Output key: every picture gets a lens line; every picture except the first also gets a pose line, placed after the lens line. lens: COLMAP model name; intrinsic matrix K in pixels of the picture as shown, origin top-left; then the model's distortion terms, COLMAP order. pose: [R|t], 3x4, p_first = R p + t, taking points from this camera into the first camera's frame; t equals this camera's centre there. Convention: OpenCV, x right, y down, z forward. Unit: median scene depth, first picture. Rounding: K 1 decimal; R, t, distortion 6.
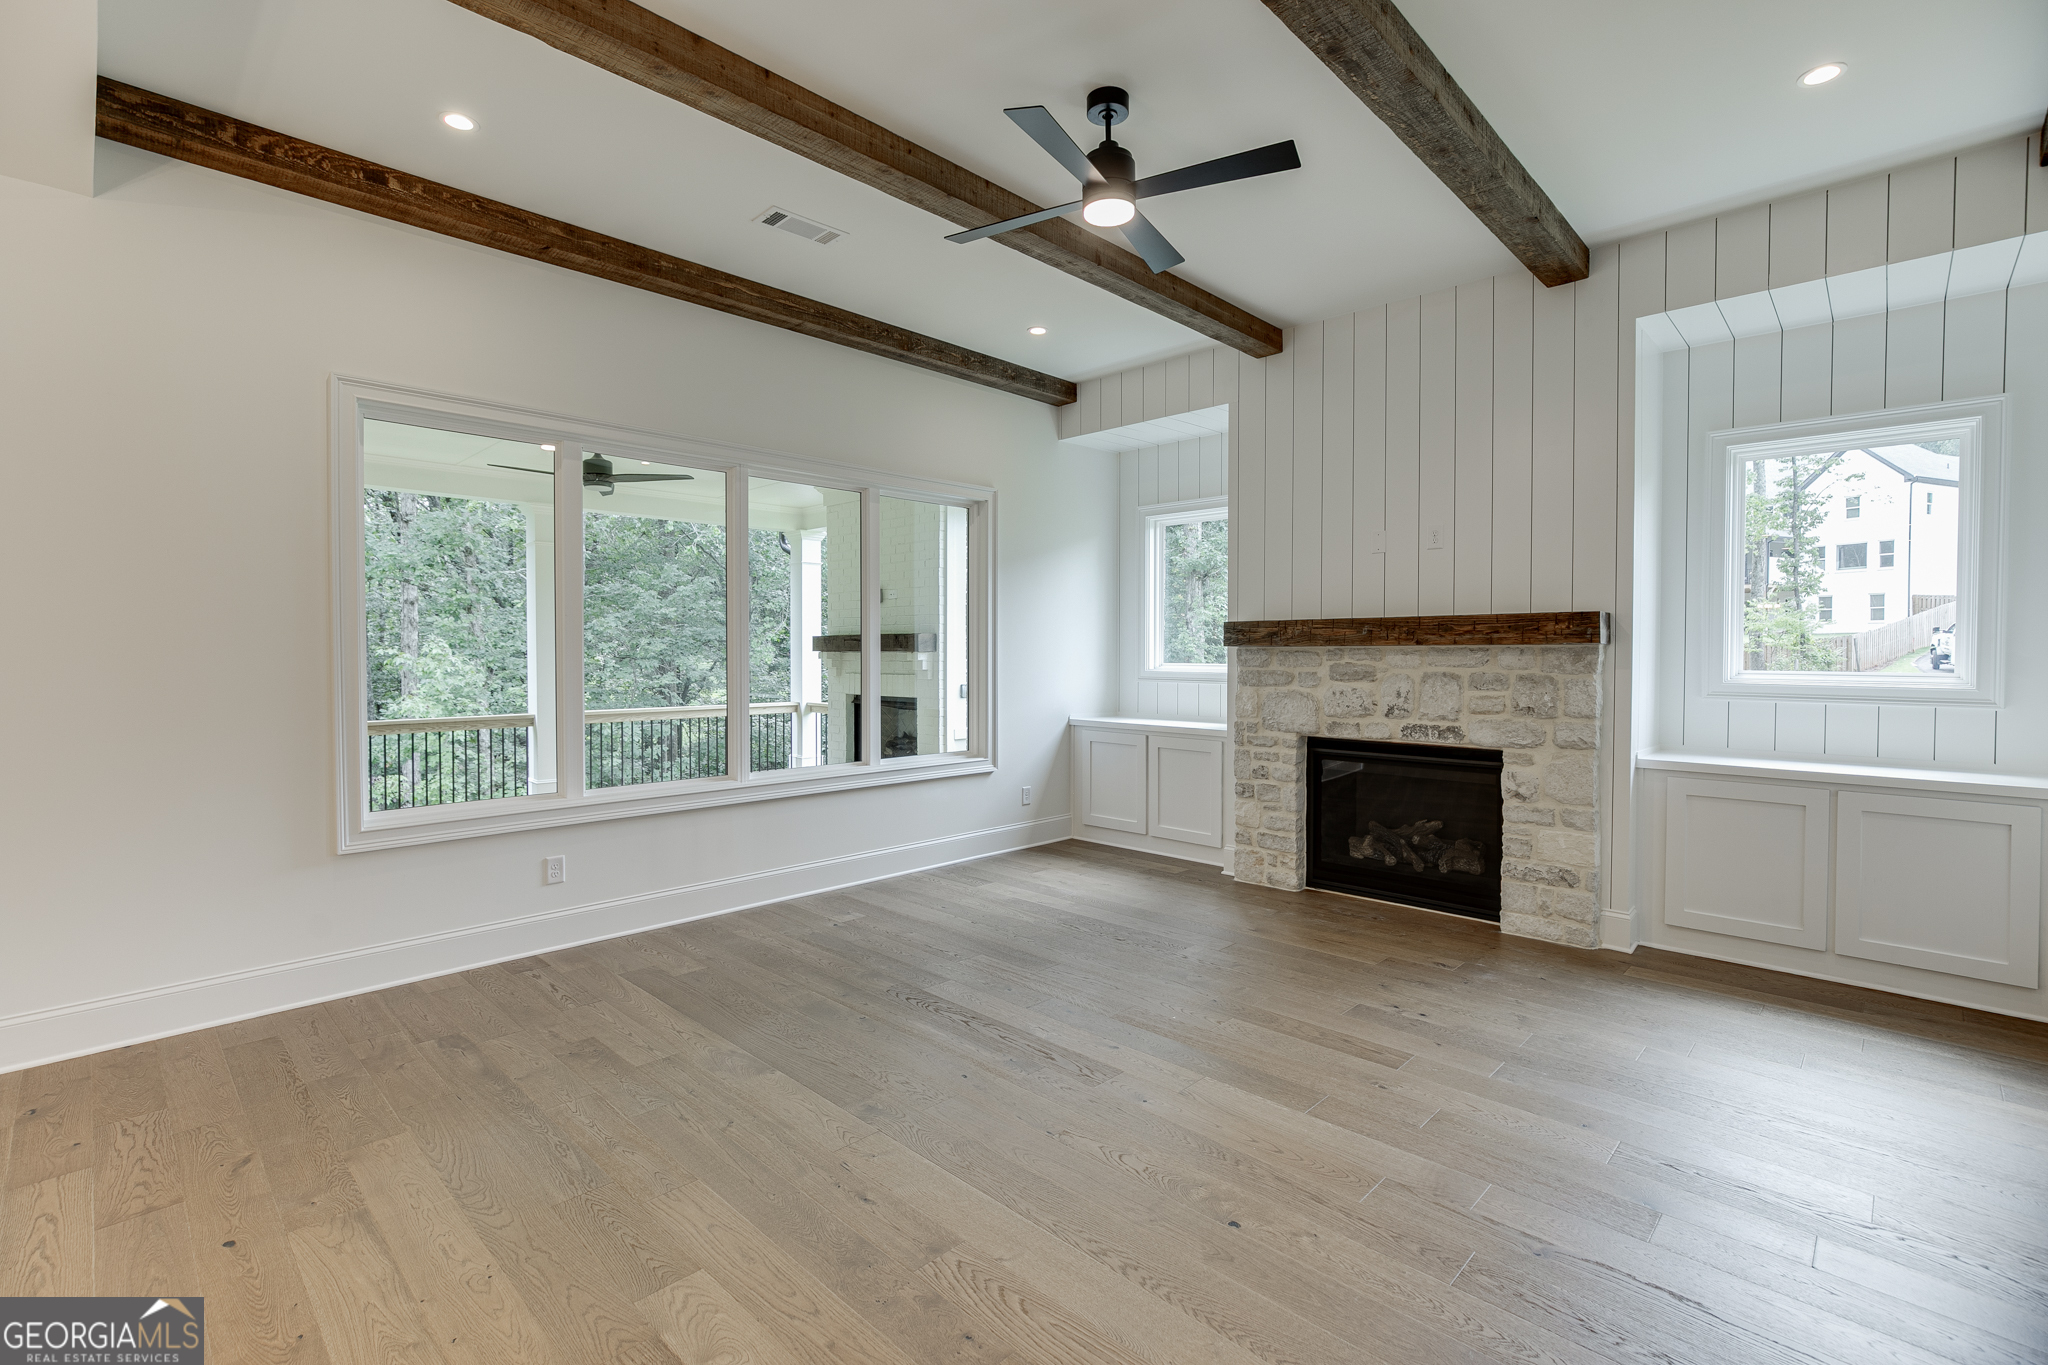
lens RADIAL K [[925.5, 0, 1018.7], [0, 925.5, 669.3], [0, 0, 1]] dist [-0.002879, 0.000199]
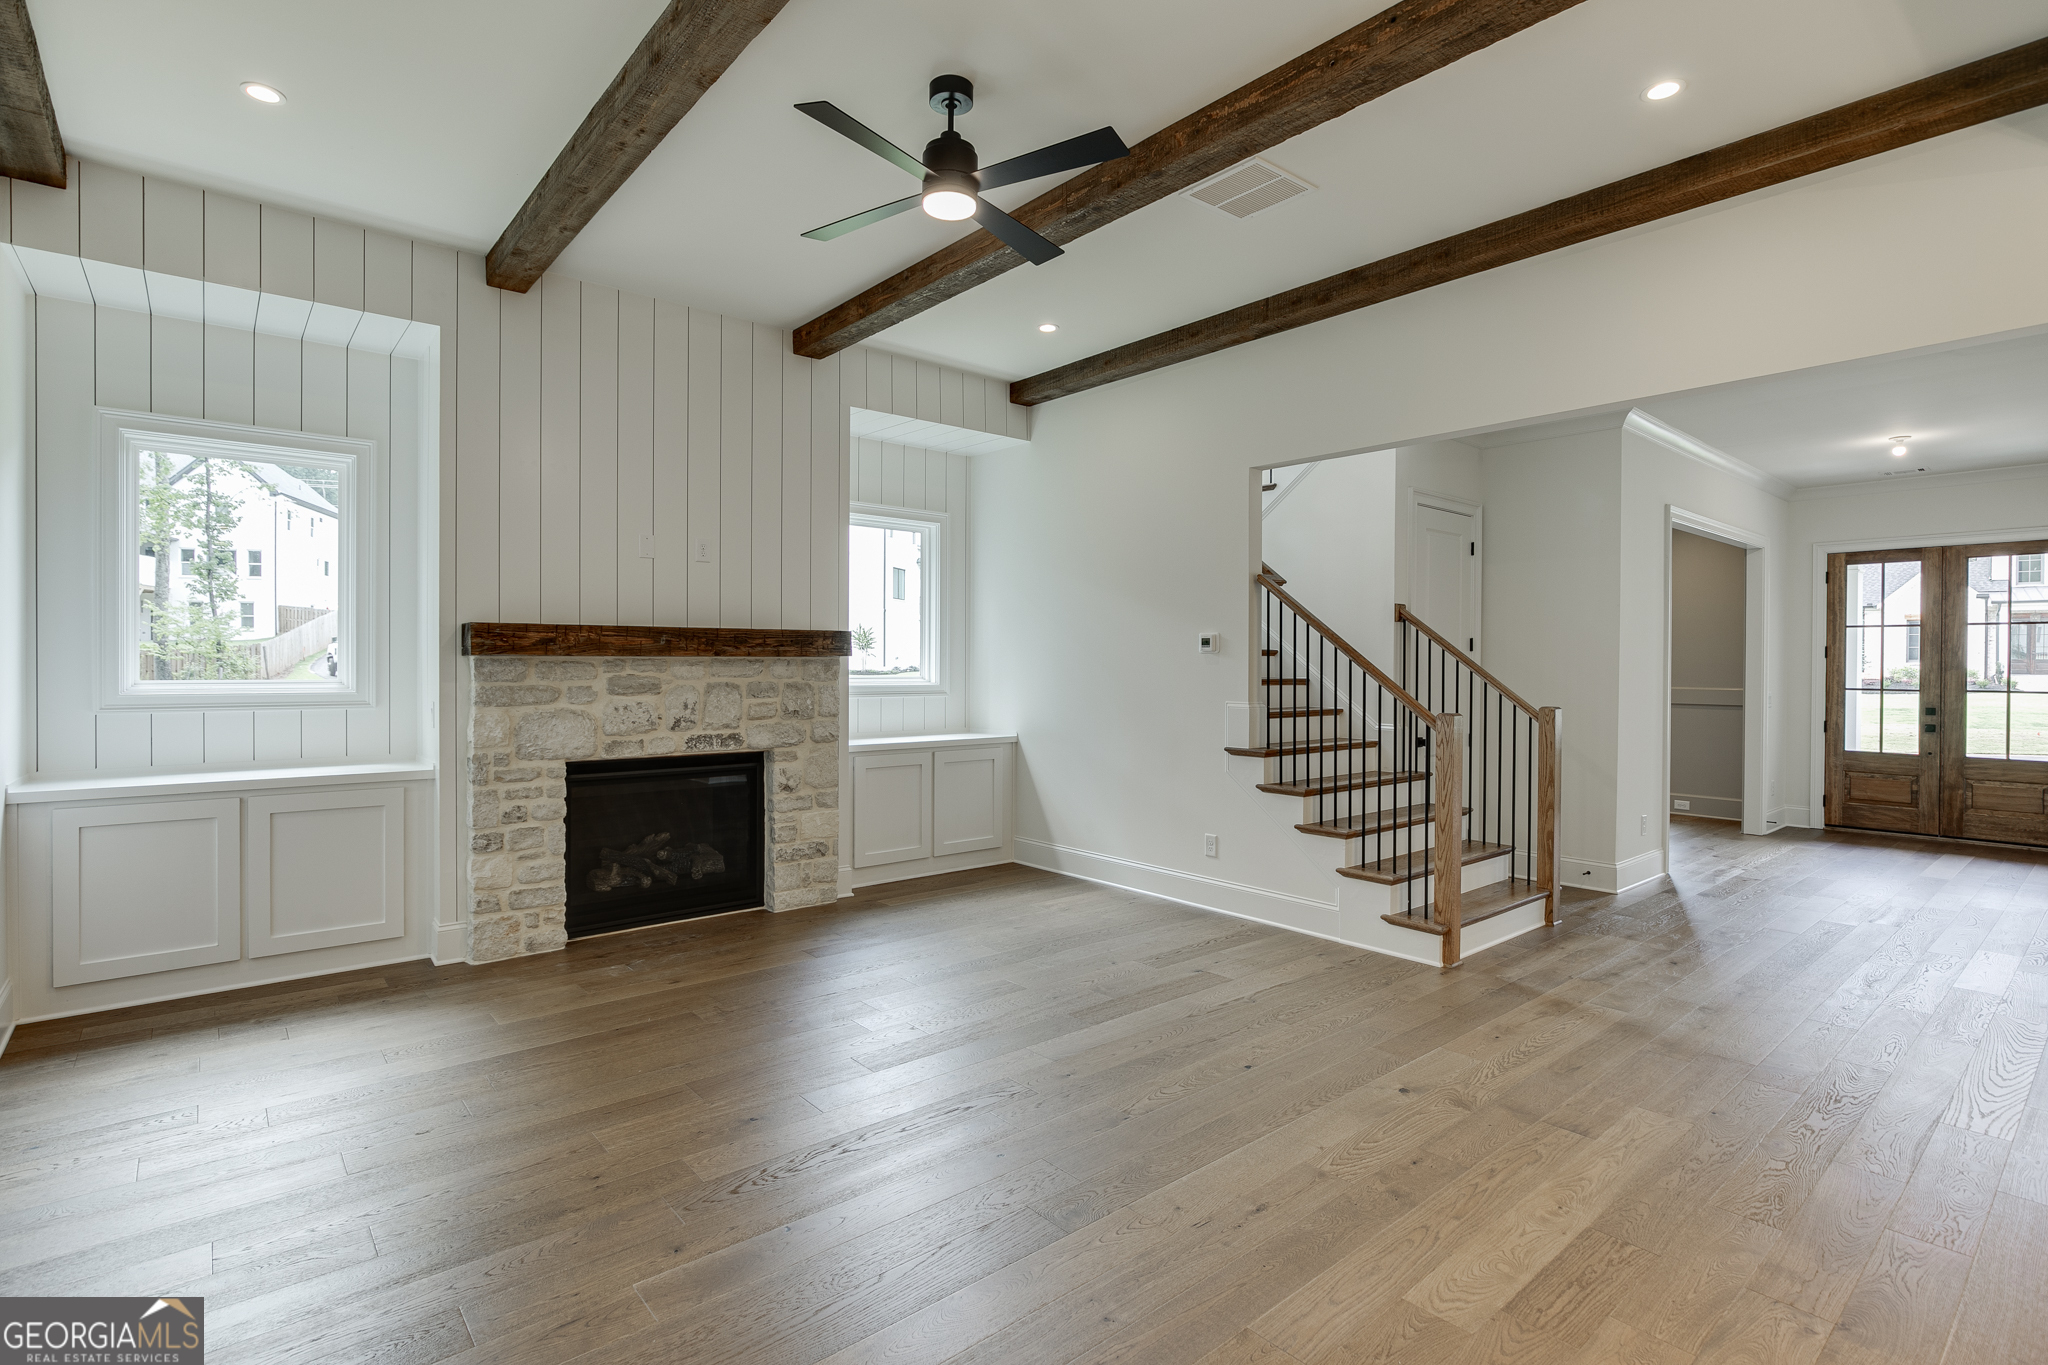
lens RADIAL K [[980.7, 0, 1023.6], [0, 980.7, 672.8], [0, 0, 1]] dist [-0.003362, -0.000060]
pose [[0.096968, -0.010804, 0.995229, -0.572595], [0.015536, 0.999836, 0.009340, -0.012005], [-0.995166, 0.014556, 0.097120, 0.524391]]
